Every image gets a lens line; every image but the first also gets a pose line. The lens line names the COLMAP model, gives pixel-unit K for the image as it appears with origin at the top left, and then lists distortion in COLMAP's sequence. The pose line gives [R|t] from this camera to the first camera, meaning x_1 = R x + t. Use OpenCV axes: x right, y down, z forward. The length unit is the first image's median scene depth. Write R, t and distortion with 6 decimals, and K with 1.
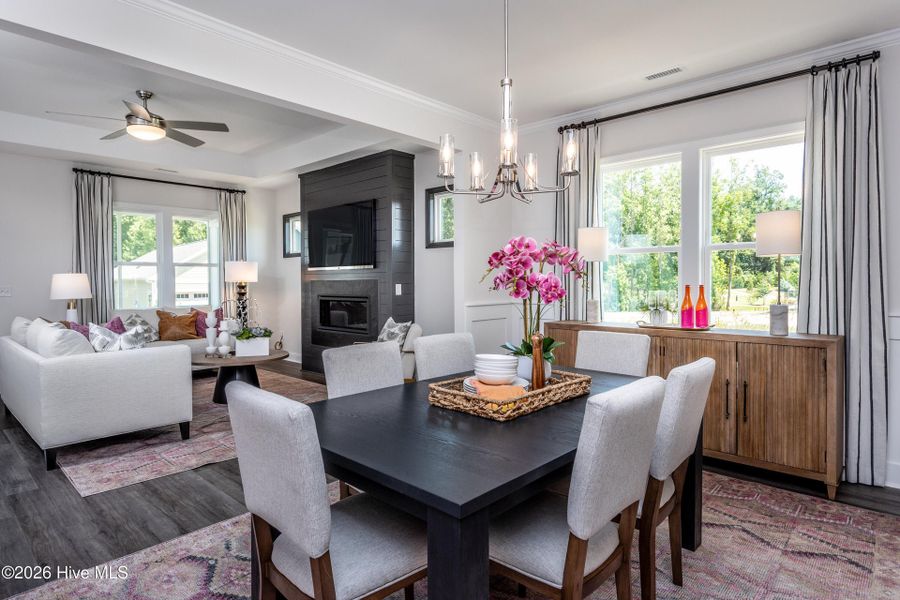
lens RADIAL K [[507.2, 0, 435.3], [0, 507.2, 297.8], [0, 0, 1]] dist [0.000830, 0.000084]
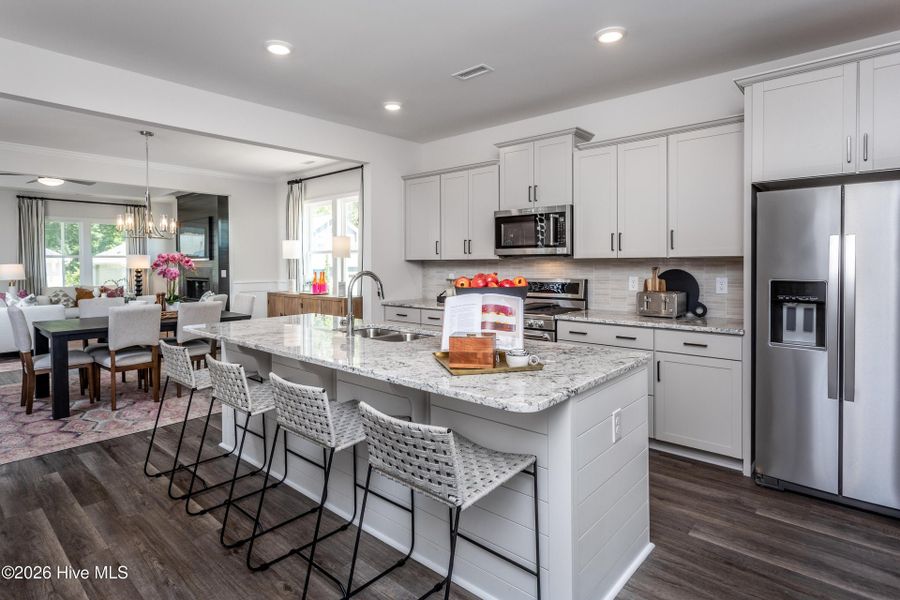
lens RADIAL K [[489.7, 0, 446.8], [0, 489.7, 277.0], [0, 0, 1]] dist [0.000217, -0.000285]
pose [[0.999587, -0.001569, 0.028689, 0.545047], [0.001741, 0.999981, -0.005964, 0.004199], [-0.028680, 0.006012, 0.999571, -0.520569]]
